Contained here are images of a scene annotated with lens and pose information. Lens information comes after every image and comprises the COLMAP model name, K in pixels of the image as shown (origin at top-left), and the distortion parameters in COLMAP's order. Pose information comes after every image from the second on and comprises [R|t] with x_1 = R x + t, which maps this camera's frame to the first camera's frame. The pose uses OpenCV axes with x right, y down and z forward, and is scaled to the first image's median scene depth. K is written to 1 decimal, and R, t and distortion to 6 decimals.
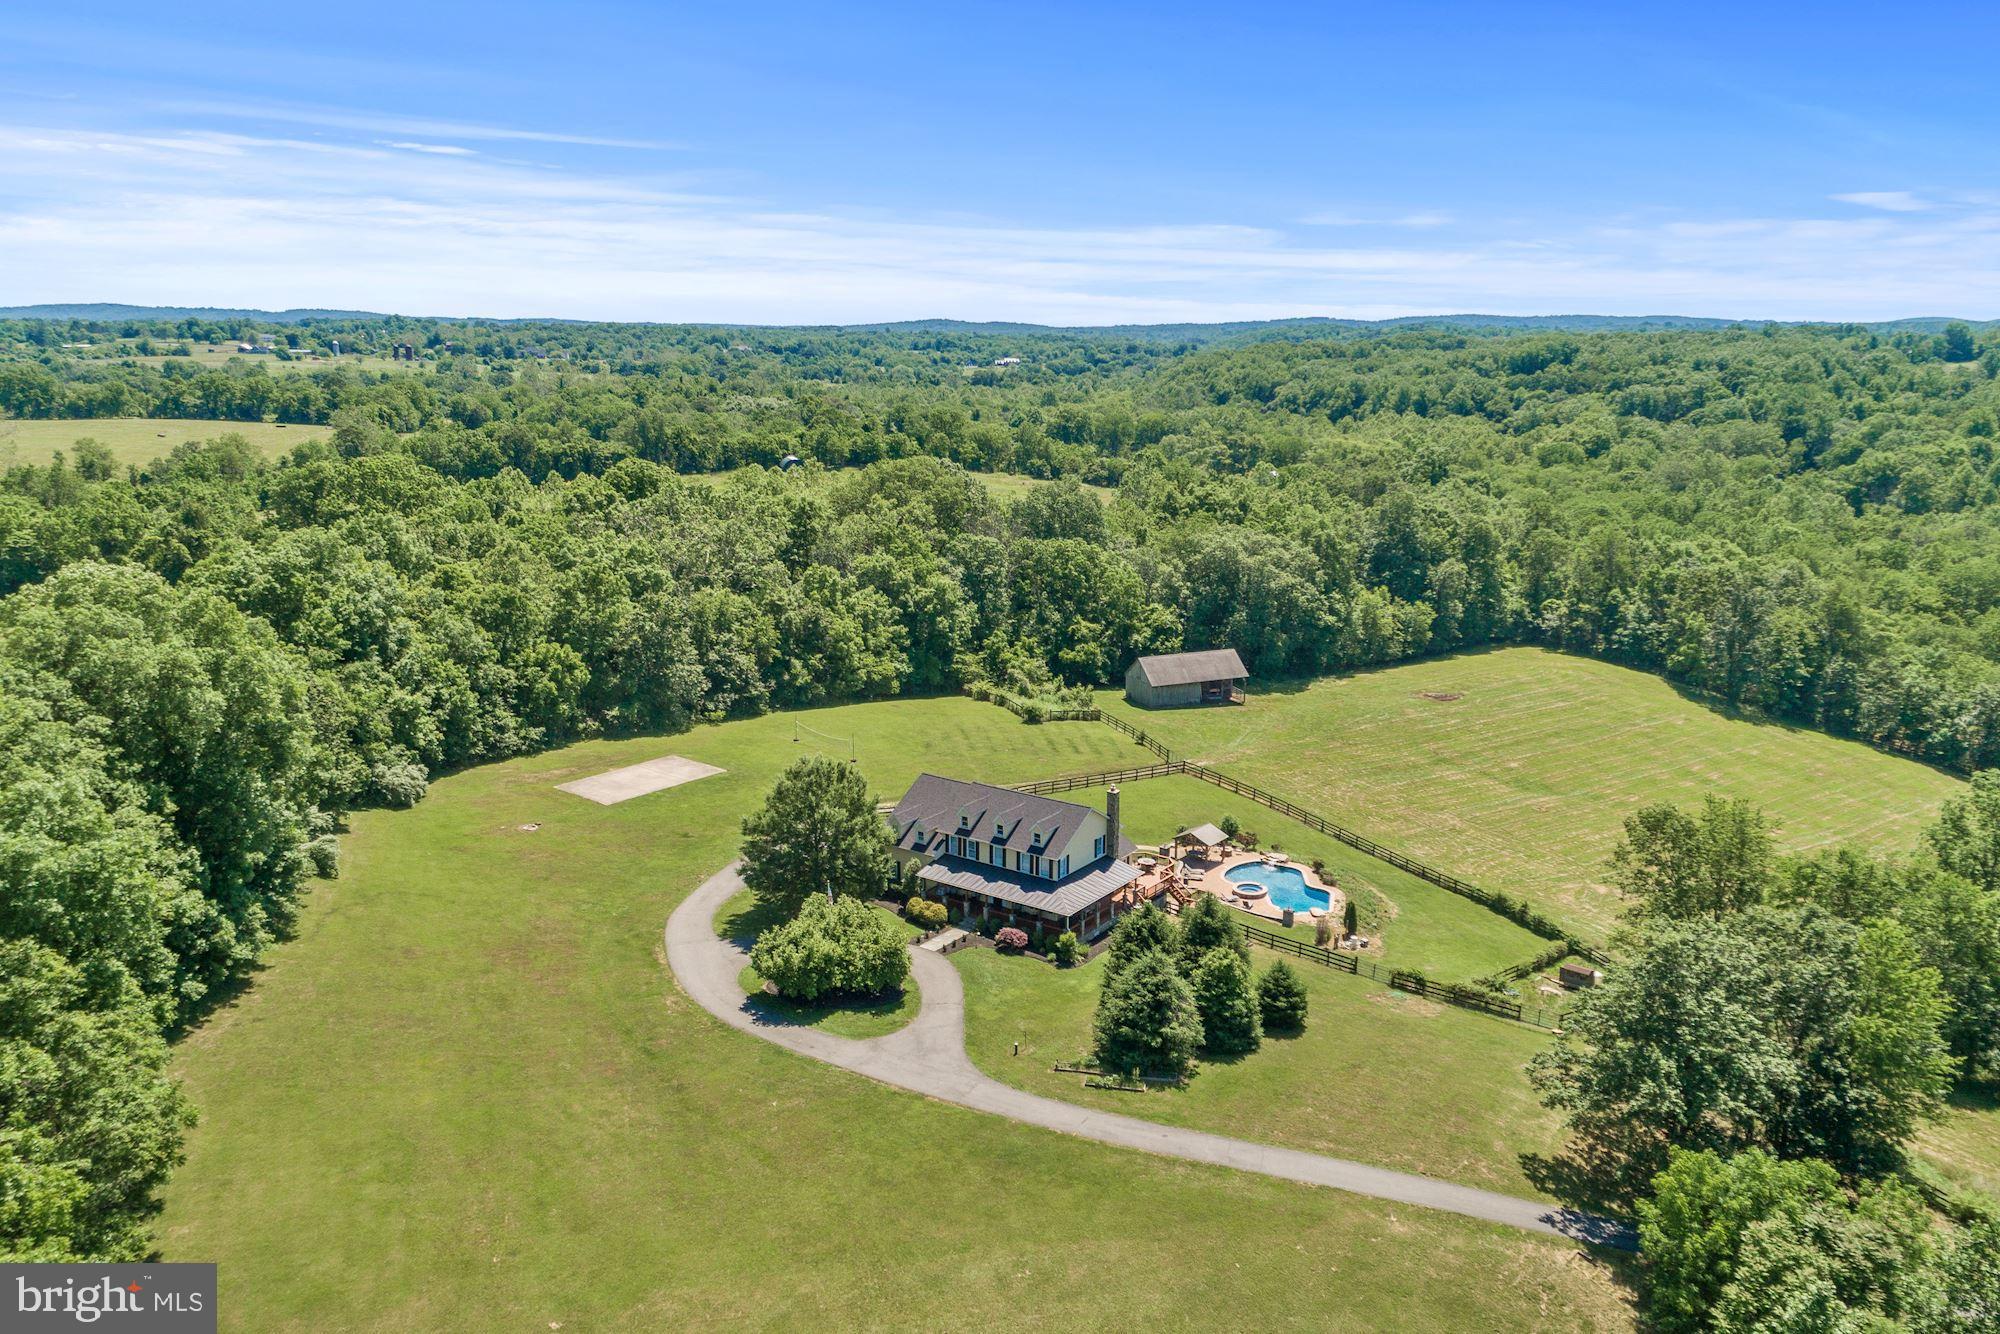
lens RADIAL K [[1501.0, 0, 1004.1], [0, 1501.0, 663.3], [0, 0, 1]] dist [0.023806, 0.007865]
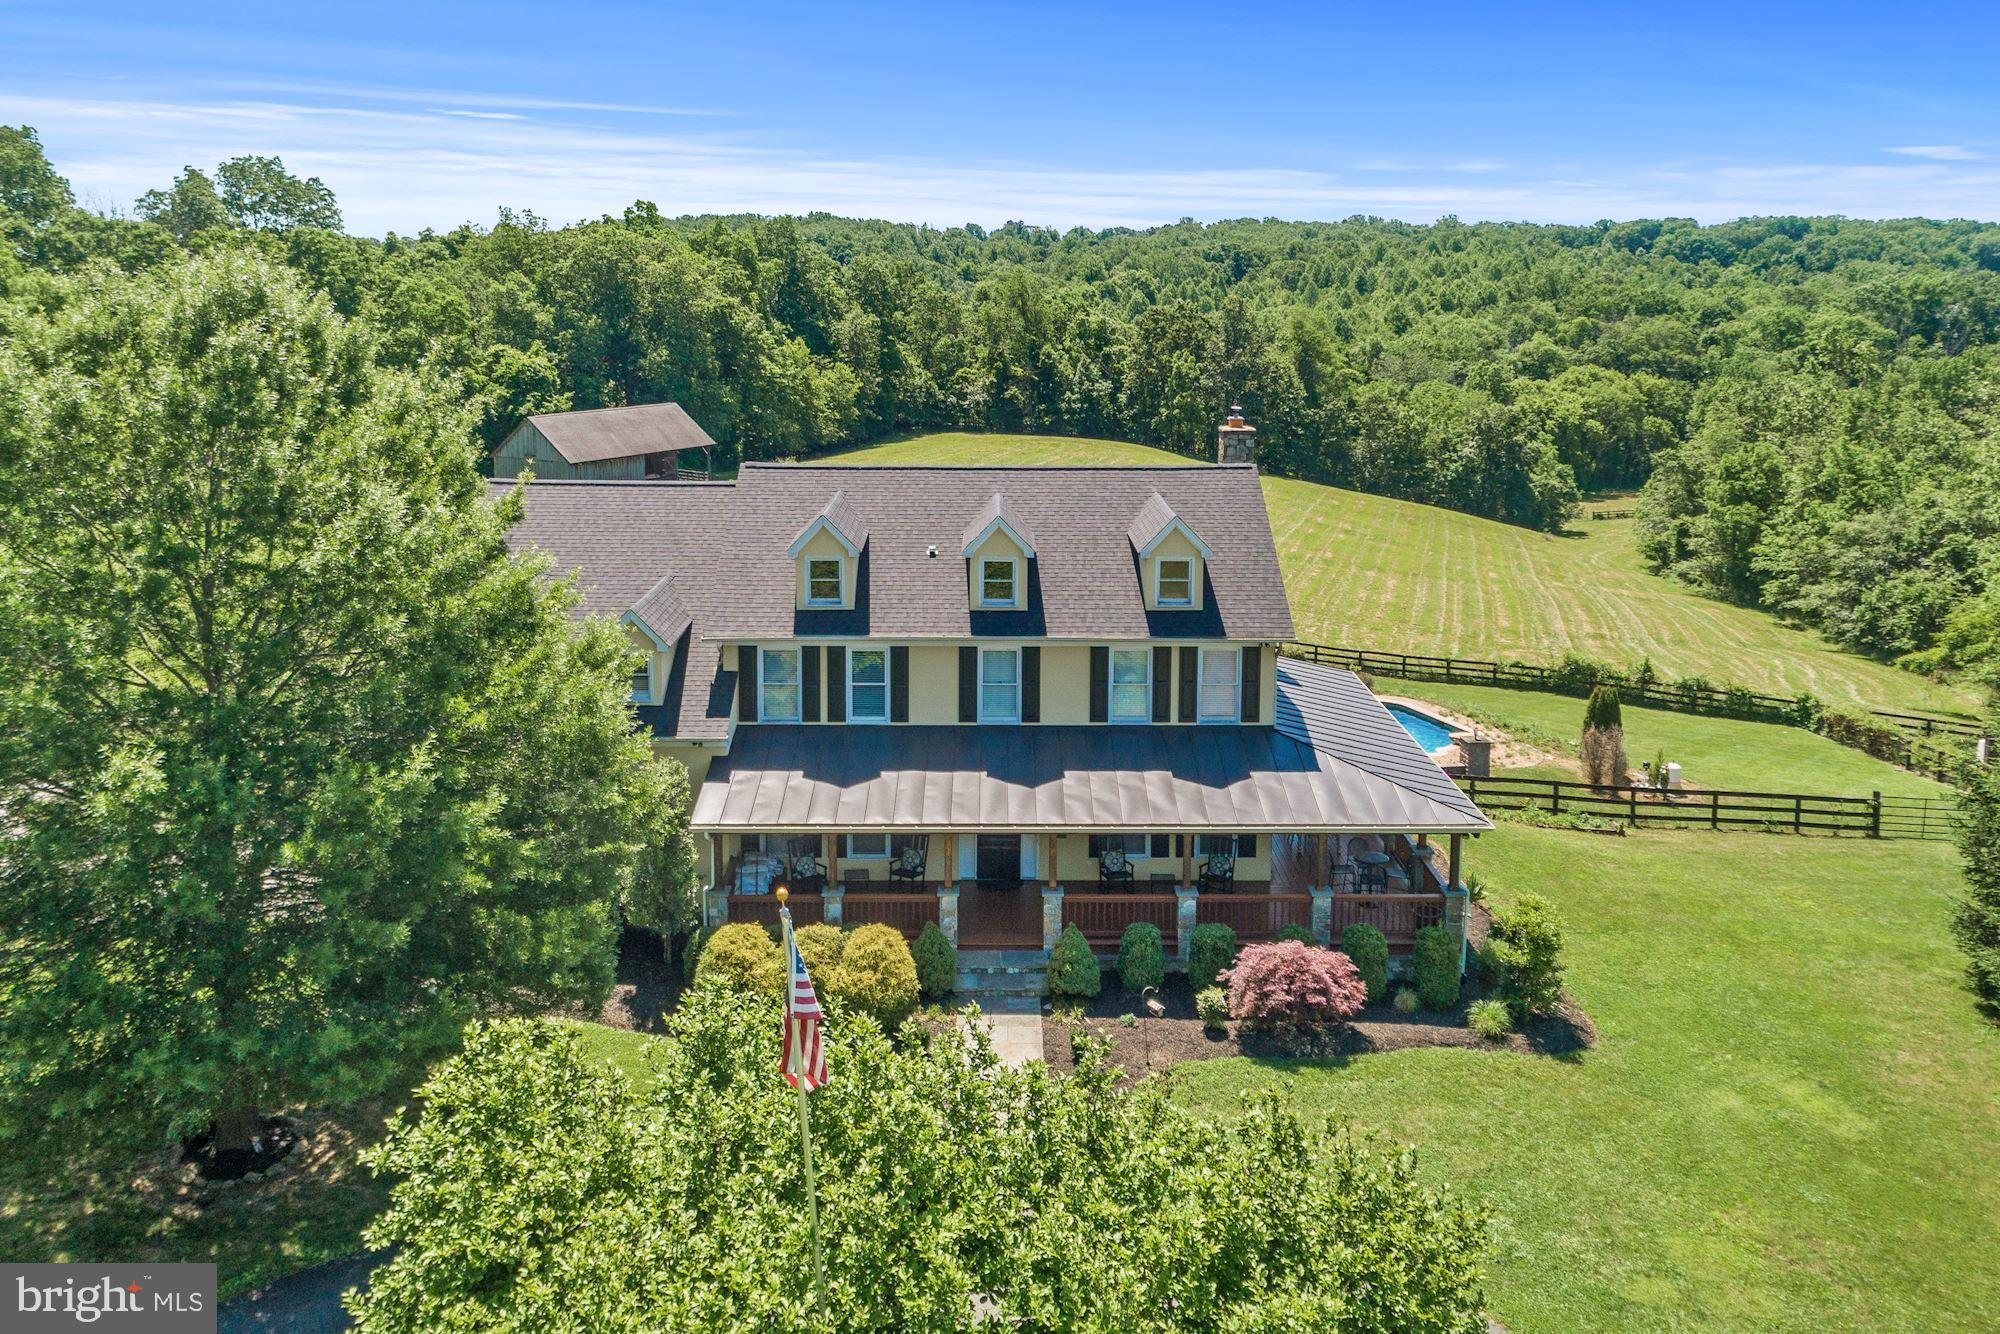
lens RADIAL K [[1501.0, 0, 990.2], [0, 1501.0, 660.3], [0, 0, 1]] dist [0.023806, 0.007865]
pose [[0.811977, -0.142101, 0.566128, -0.102127], [0.125369, 0.989735, 0.068617, 0.074844], [-0.570067, 0.015259, 0.821457, 0.556411]]
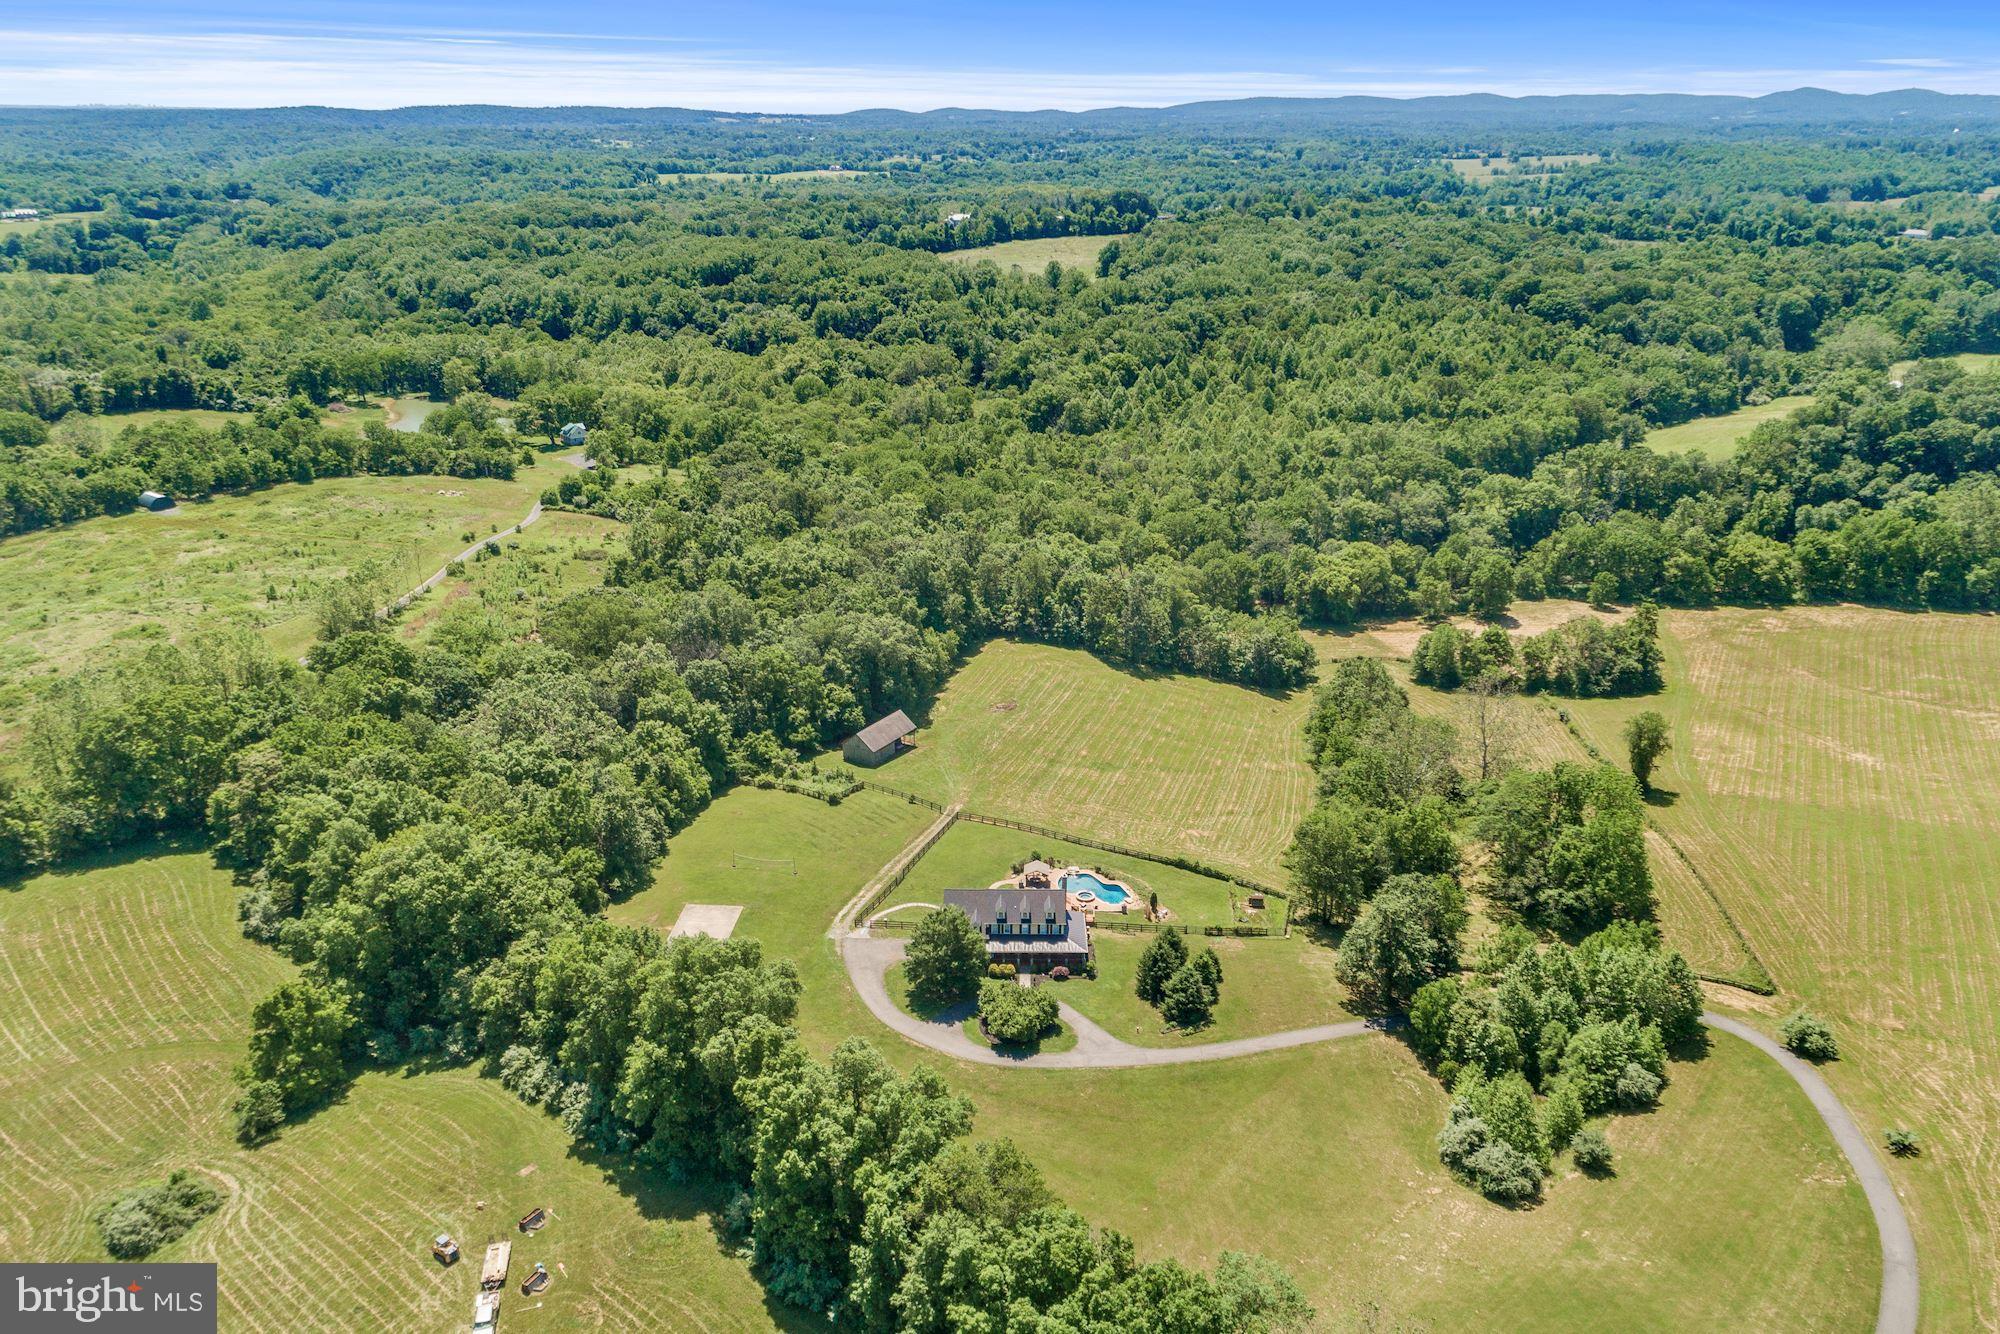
lens RADIAL K [[1501.0, 0, 998.7], [0, 1501.0, 661.3], [0, 0, 1]] dist [0.023806, 0.007865]
pose [[0.815939, -0.198614, 0.542951, -0.671313], [0.124182, 0.977426, 0.170928, -0.355013], [-0.564643, -0.072042, 0.822185, -0.324651]]
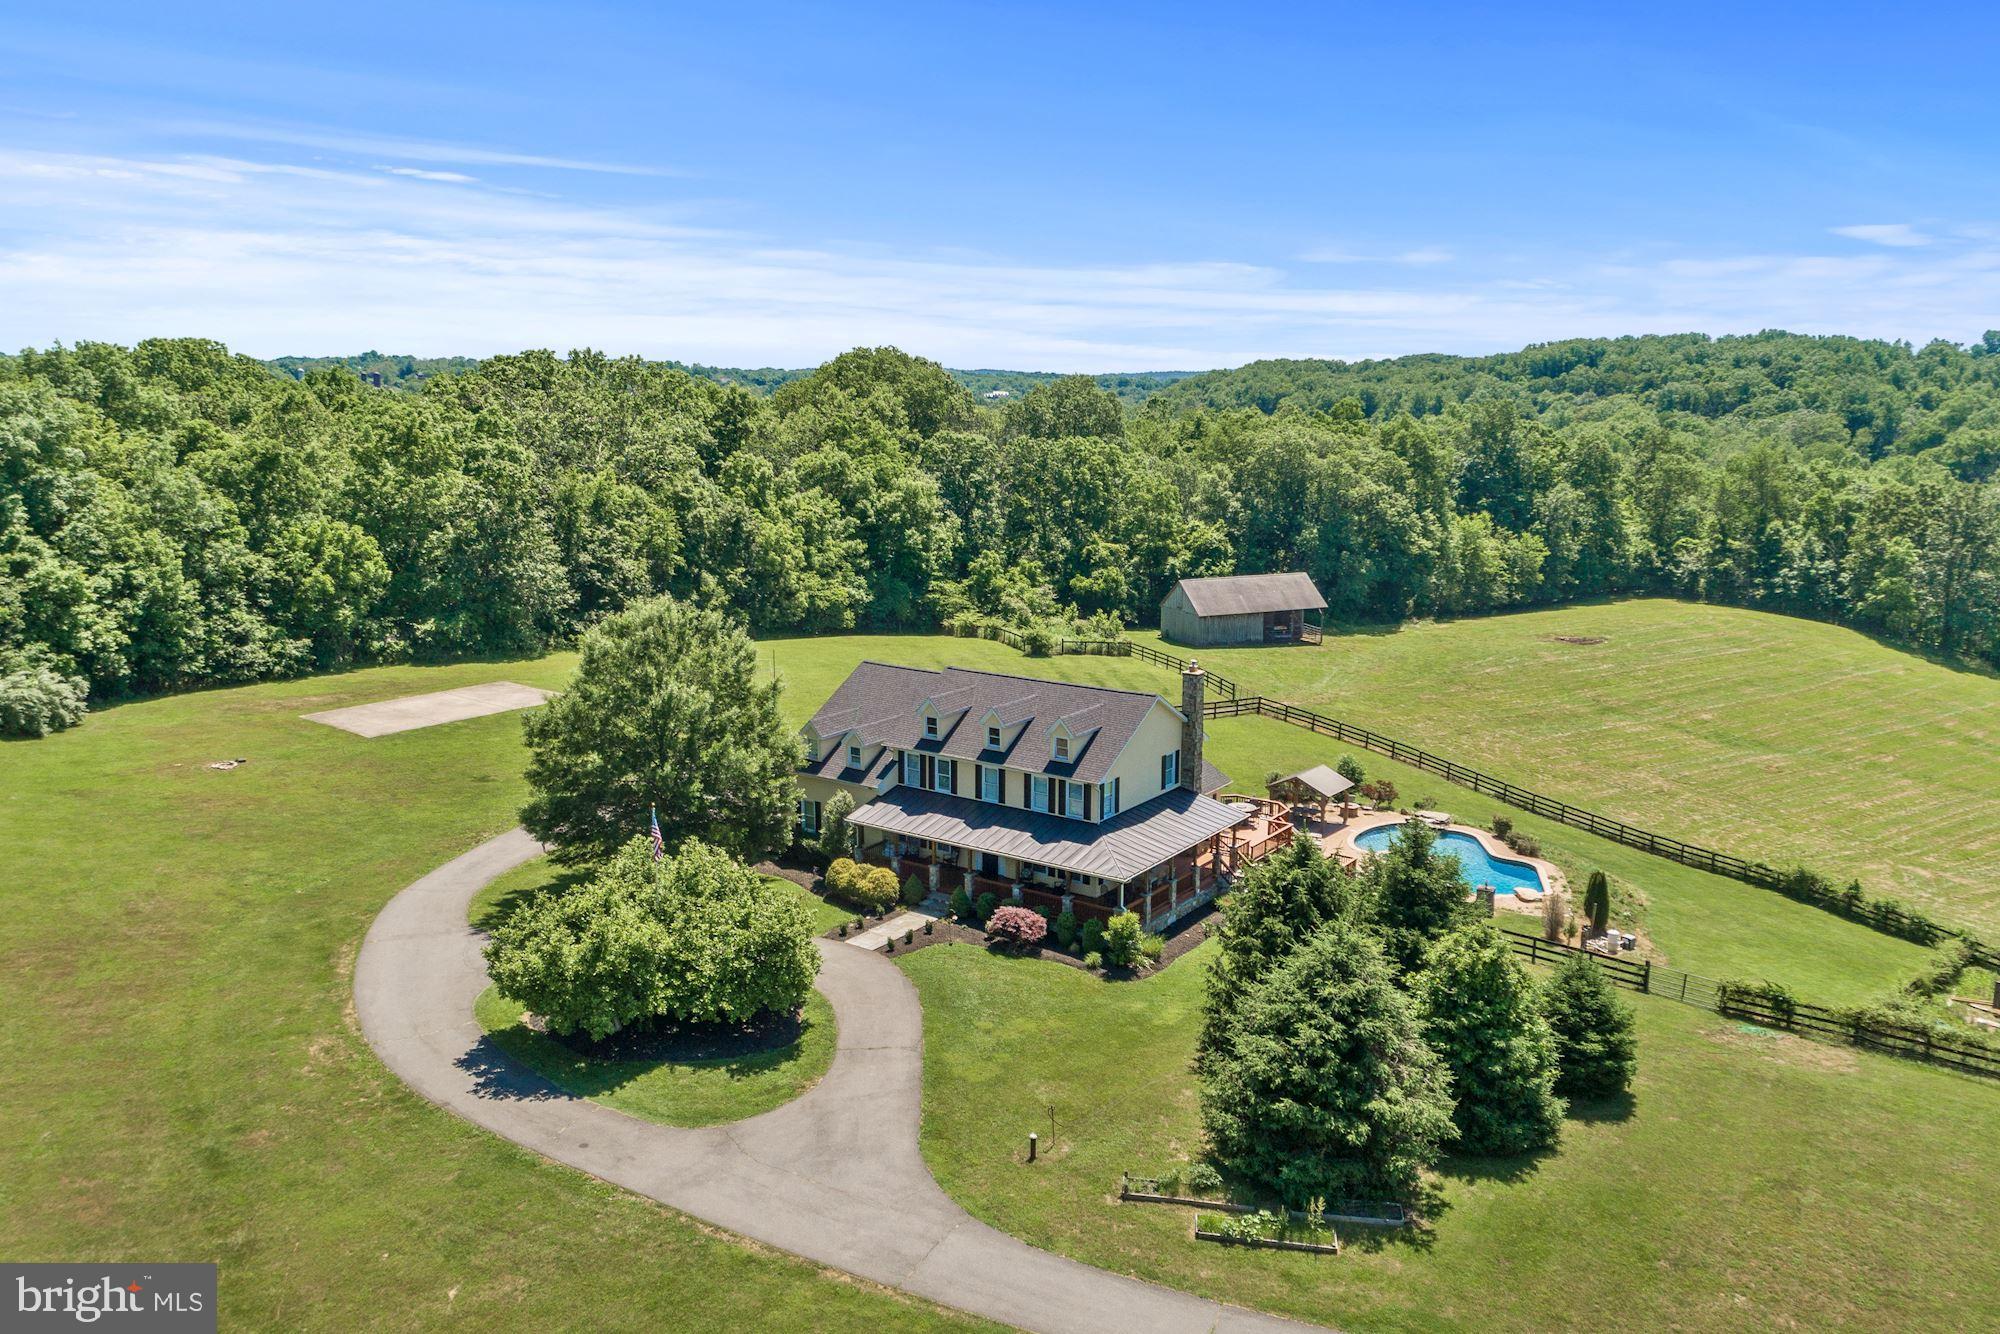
lens RADIAL K [[1501.0, 0, 1002.3], [0, 1501.0, 658.1], [0, 0, 1]] dist [0.023806, 0.007865]
pose [[0.999979, -0.002406, 0.006007, -0.002057], [0.002626, 0.999319, -0.036796, 0.071376], [-0.005914, 0.036811, 0.999305, 0.307289]]
